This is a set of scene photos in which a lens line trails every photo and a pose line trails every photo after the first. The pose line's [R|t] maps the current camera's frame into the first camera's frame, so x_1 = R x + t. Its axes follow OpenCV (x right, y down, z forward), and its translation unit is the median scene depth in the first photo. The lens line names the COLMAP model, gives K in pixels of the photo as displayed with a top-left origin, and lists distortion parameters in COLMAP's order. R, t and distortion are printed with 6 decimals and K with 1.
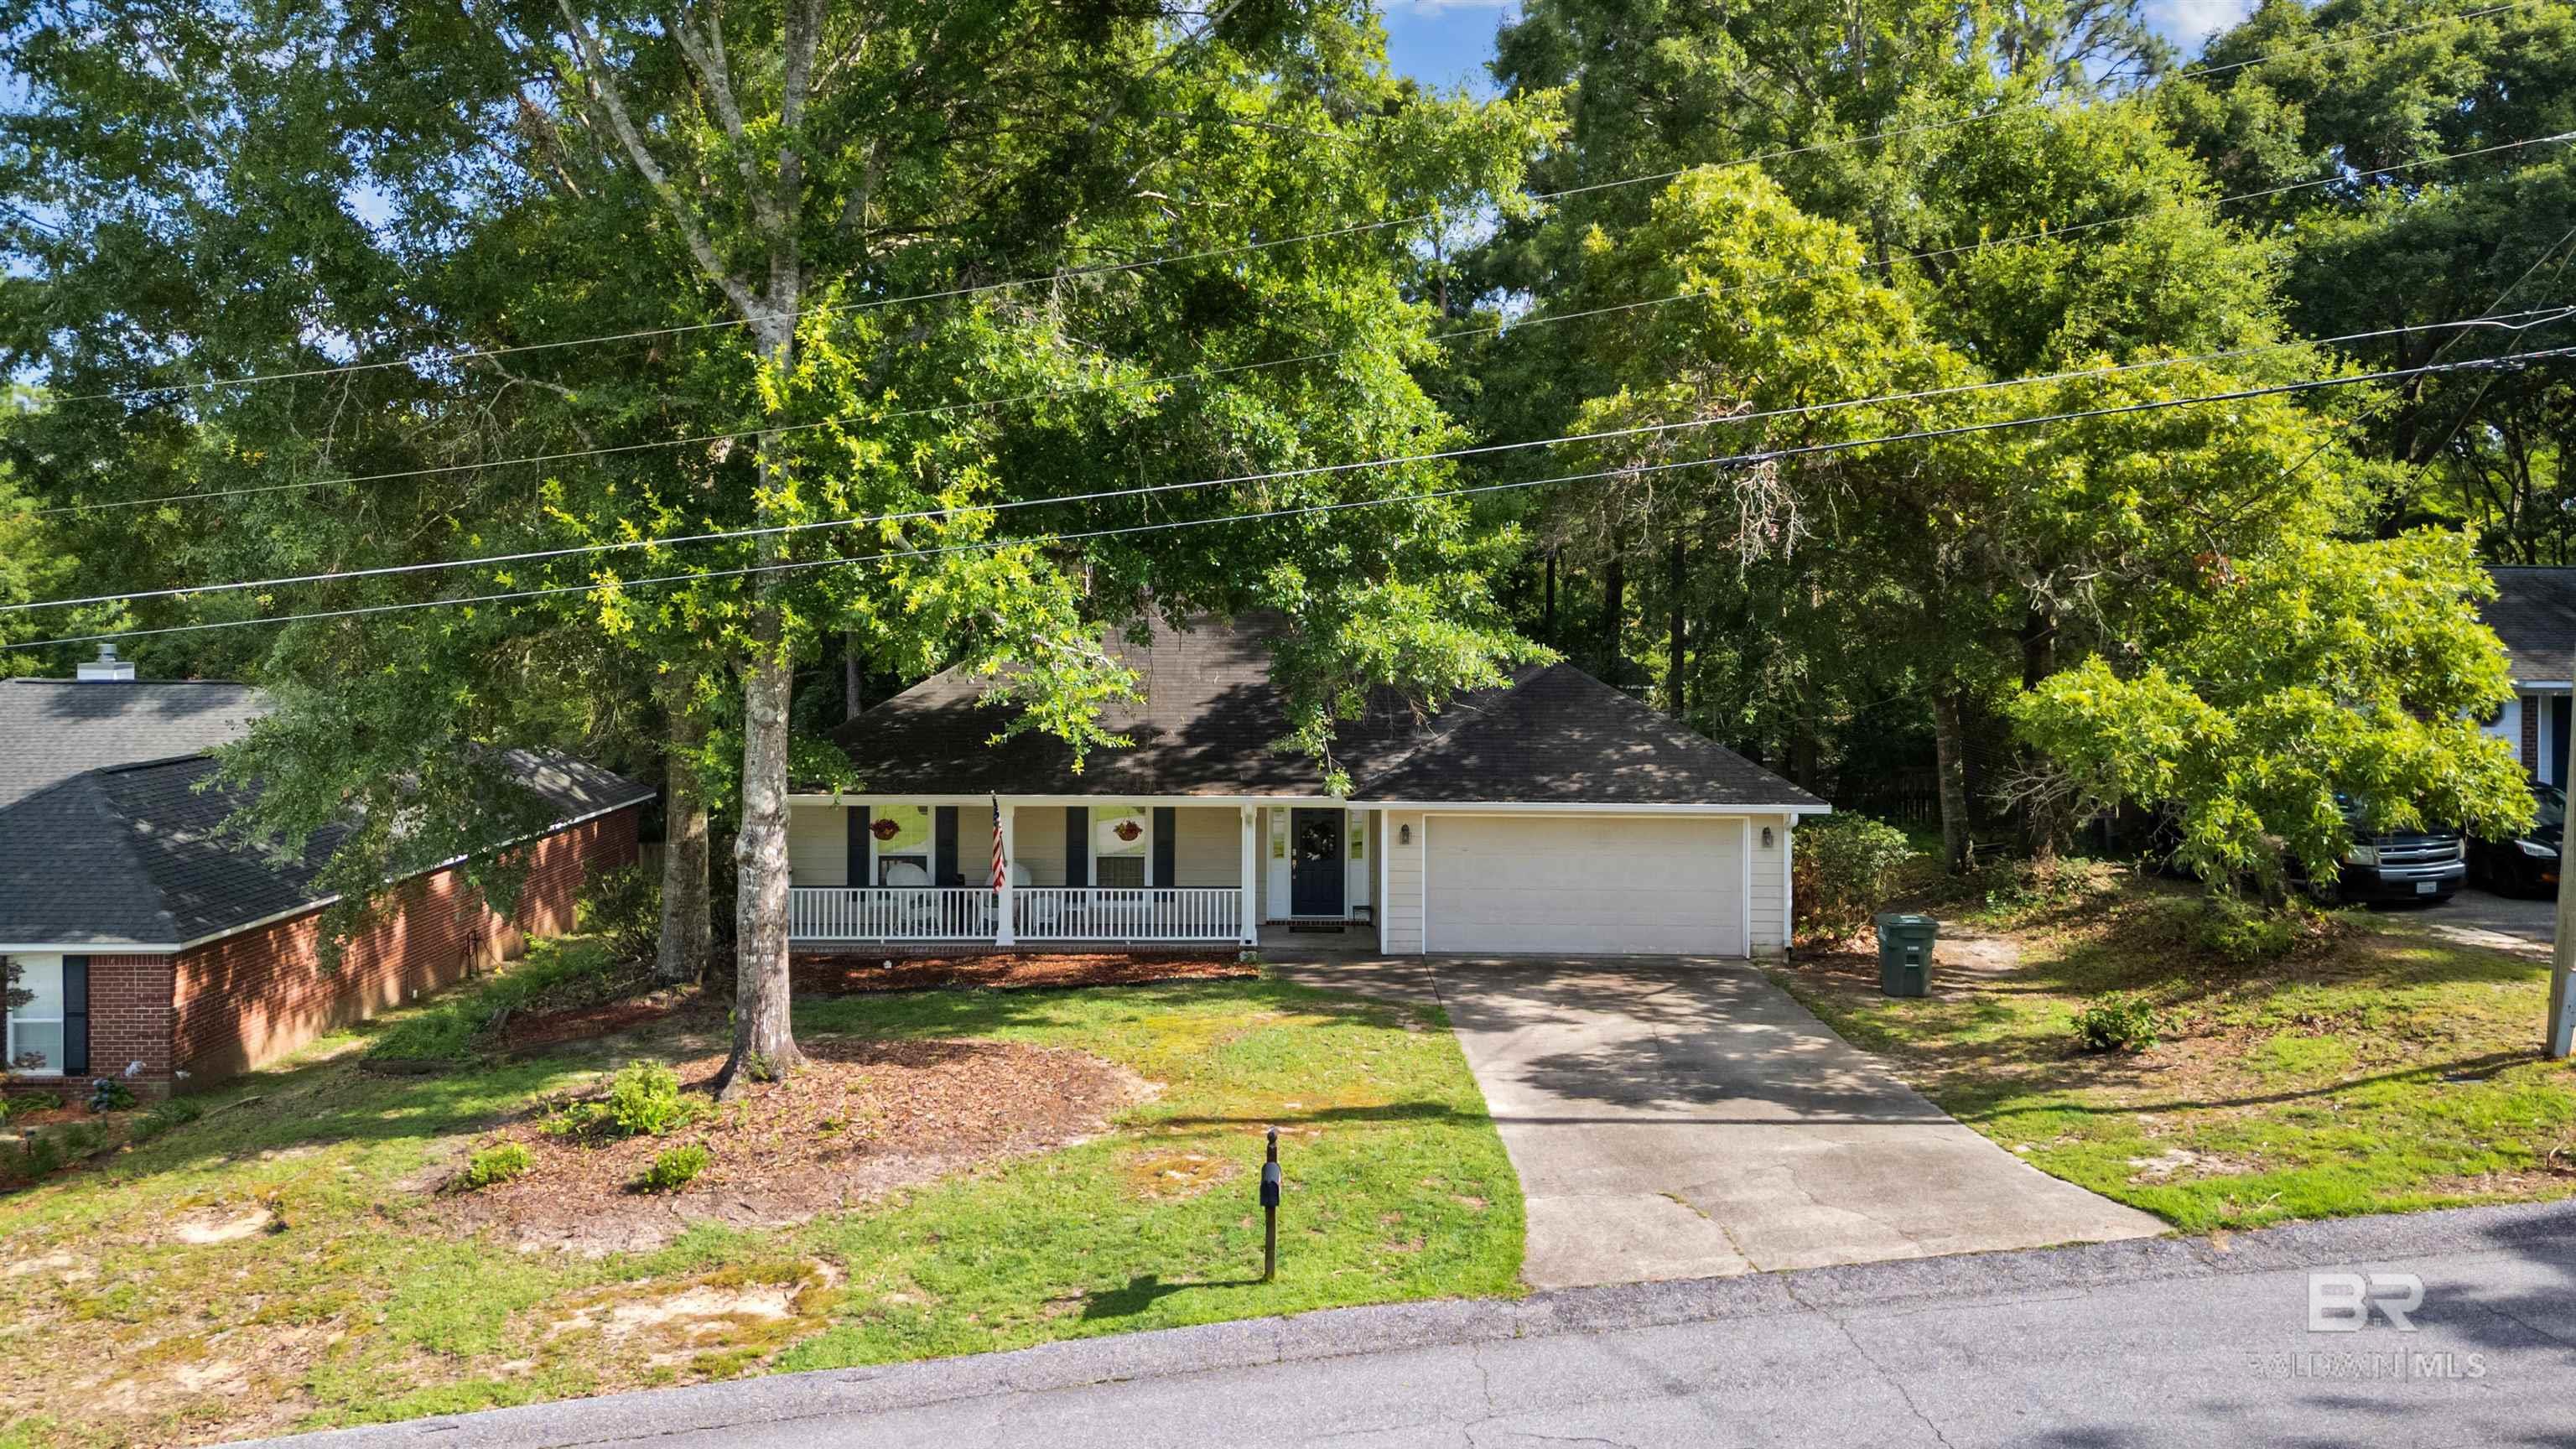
lens RADIAL K [[1918.4, 0, 1240.2], [0, 1918.4, 560.2], [0, 0, 1]] dist [0.047137, -0.002197]
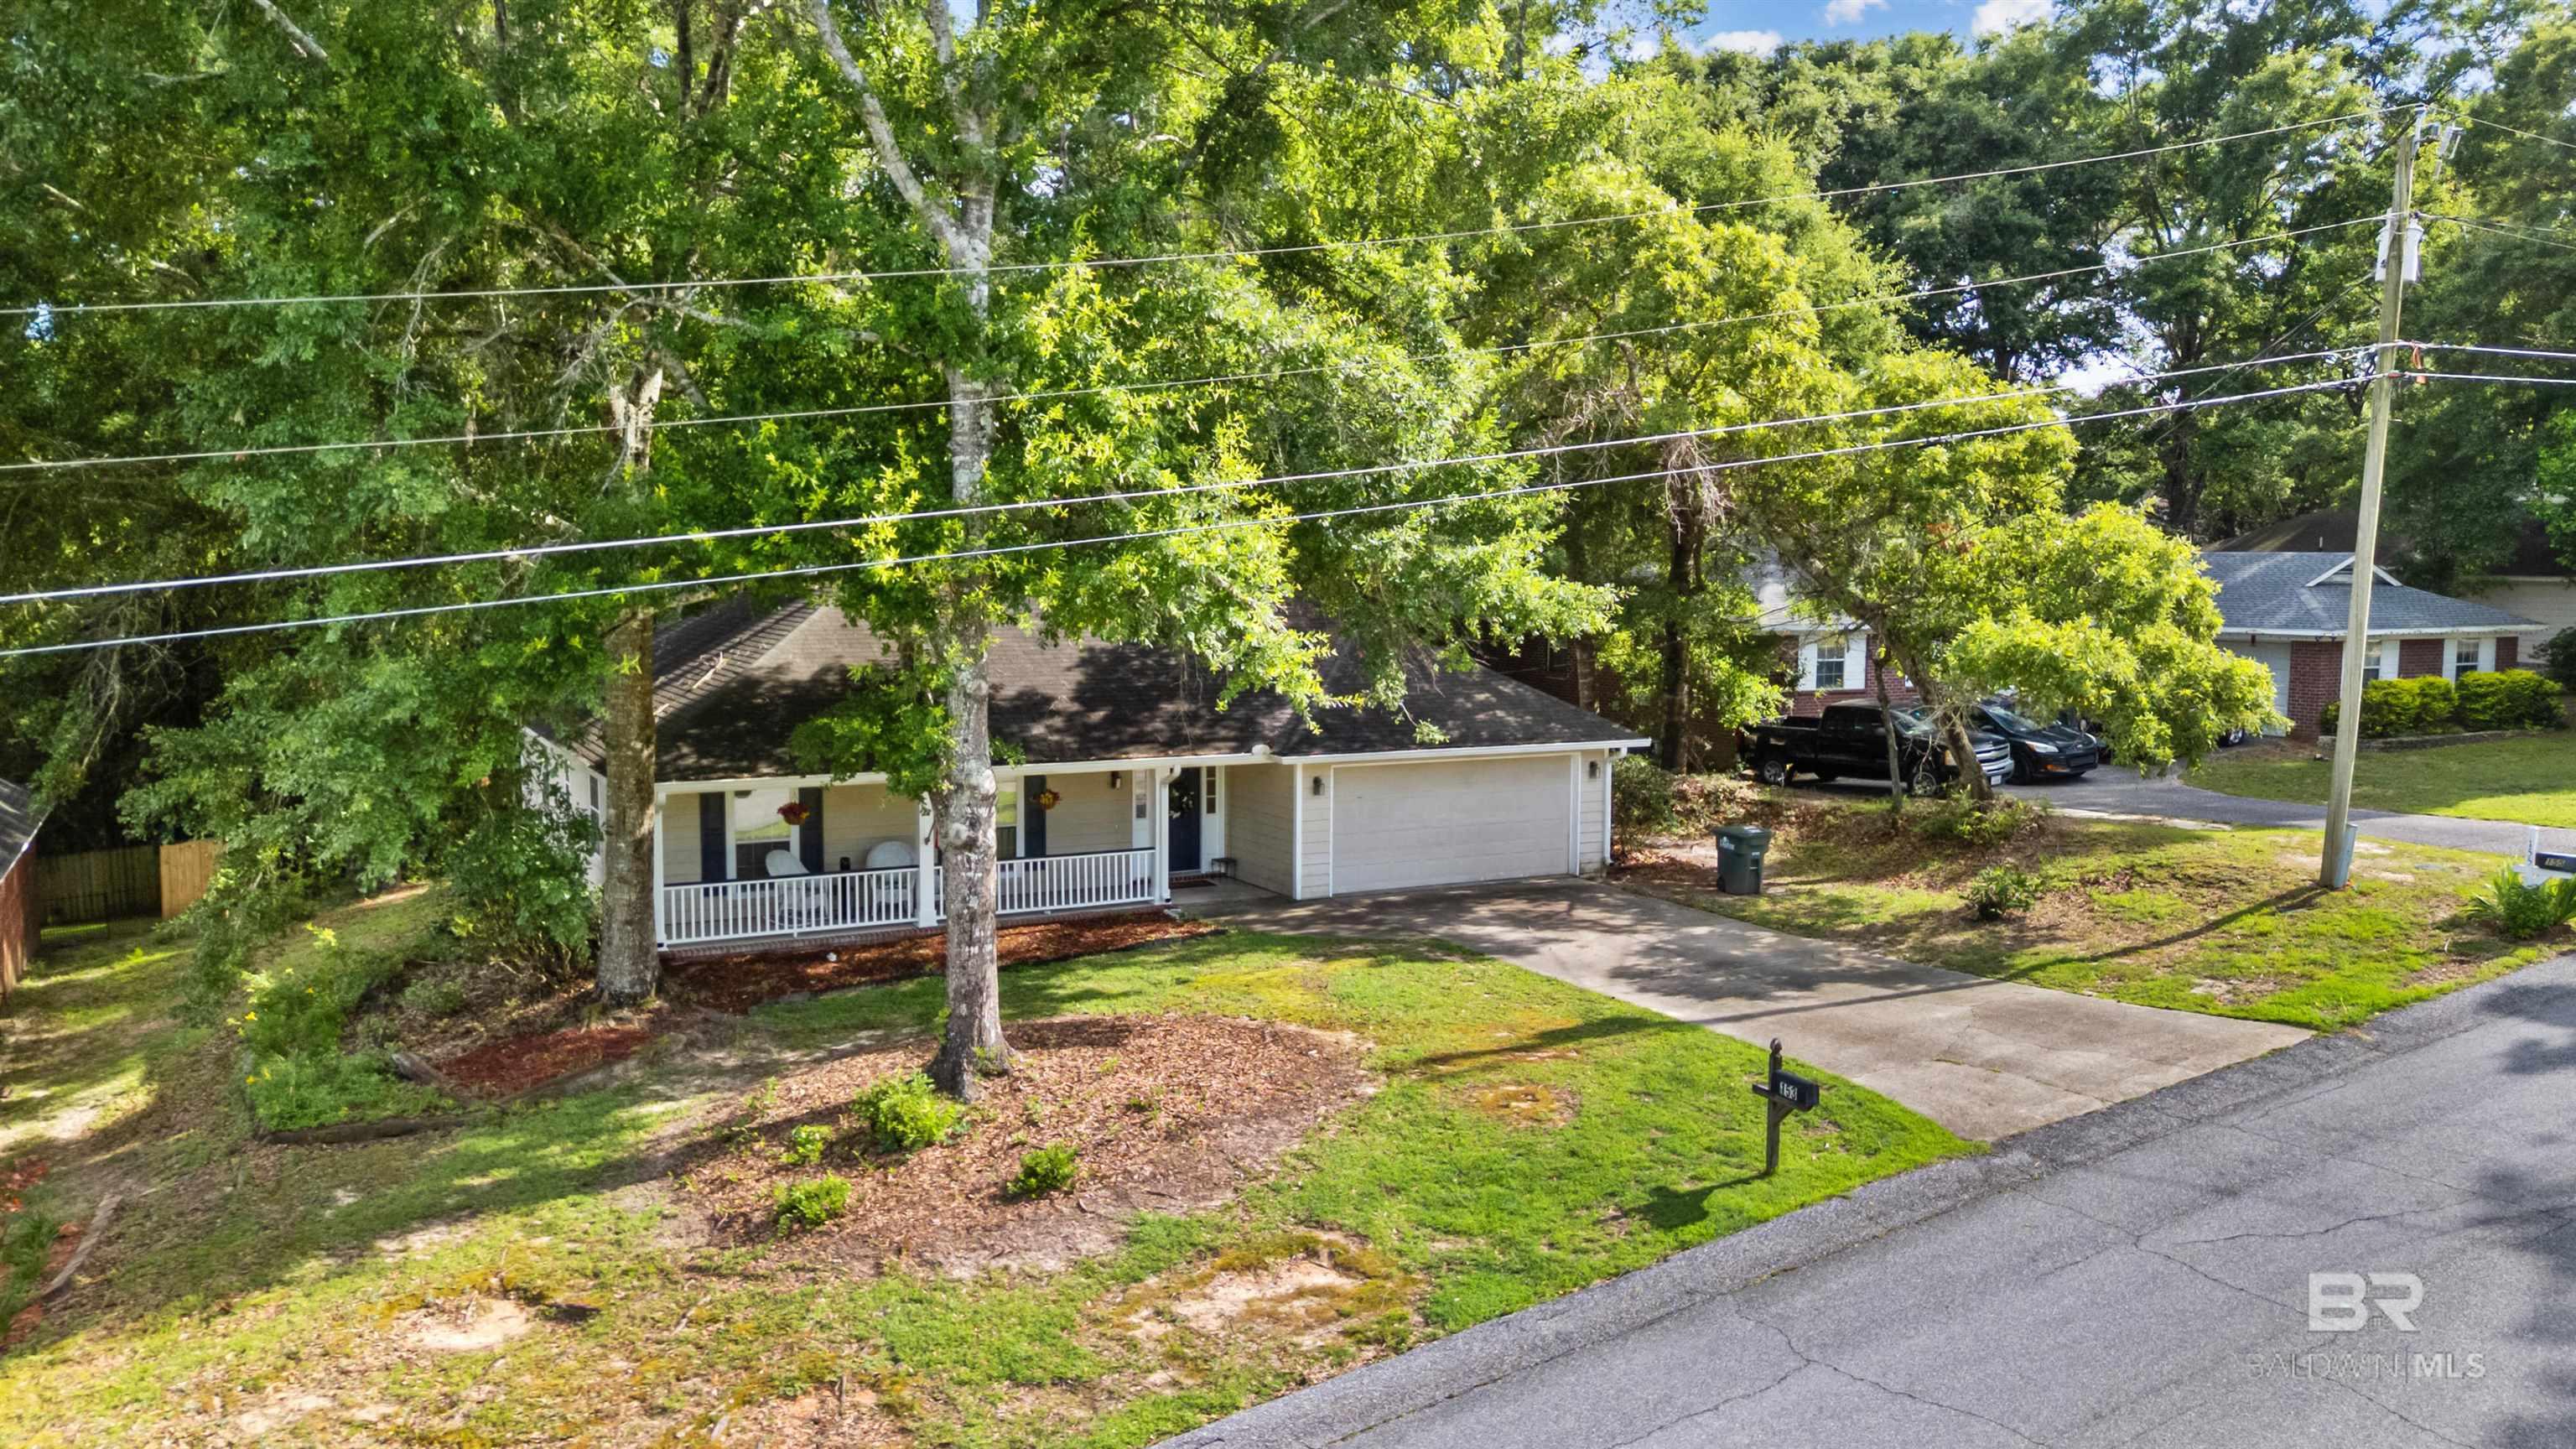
lens RADIAL K [[1918.4, 0, 1240.2], [0, 1918.4, 560.2], [0, 0, 1]] dist [0.047137, -0.002197]
pose [[0.880236, -0.000590, 0.474536, -0.733599], [-0.009860, 0.999761, 0.019533, -0.002450], [-0.474434, -0.021873, 0.880019, 0.150598]]
